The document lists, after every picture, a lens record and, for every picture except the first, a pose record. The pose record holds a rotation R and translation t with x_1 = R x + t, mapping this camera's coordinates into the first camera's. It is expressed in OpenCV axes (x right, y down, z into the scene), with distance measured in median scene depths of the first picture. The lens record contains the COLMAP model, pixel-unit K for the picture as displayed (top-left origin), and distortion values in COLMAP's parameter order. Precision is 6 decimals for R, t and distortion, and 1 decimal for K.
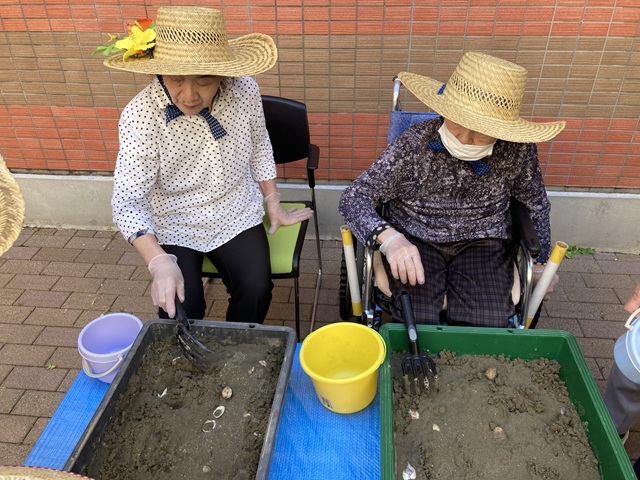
lens RADIAL K [[519.1, 0, 319.7], [0, 519.1, 240.5], [0, 0, 1]] dist [0.000757, 0.001447]
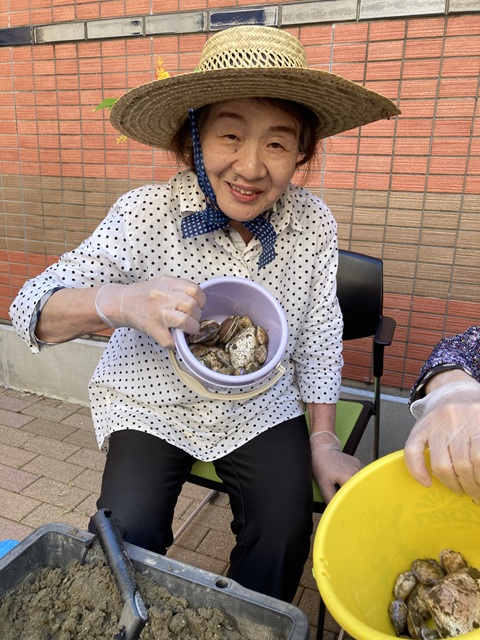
lens RADIAL K [[519.1, 0, 241.7], [0, 519.1, 318.3], [0, 0, 1]] dist [0.000757, 0.001447]
pose [[0.953256, 0.114696, -0.279550, -0.003306], [-0.195936, 0.938920, -0.282909, 0.040609], [0.230026, 0.324458, 0.917505, 0.295504]]
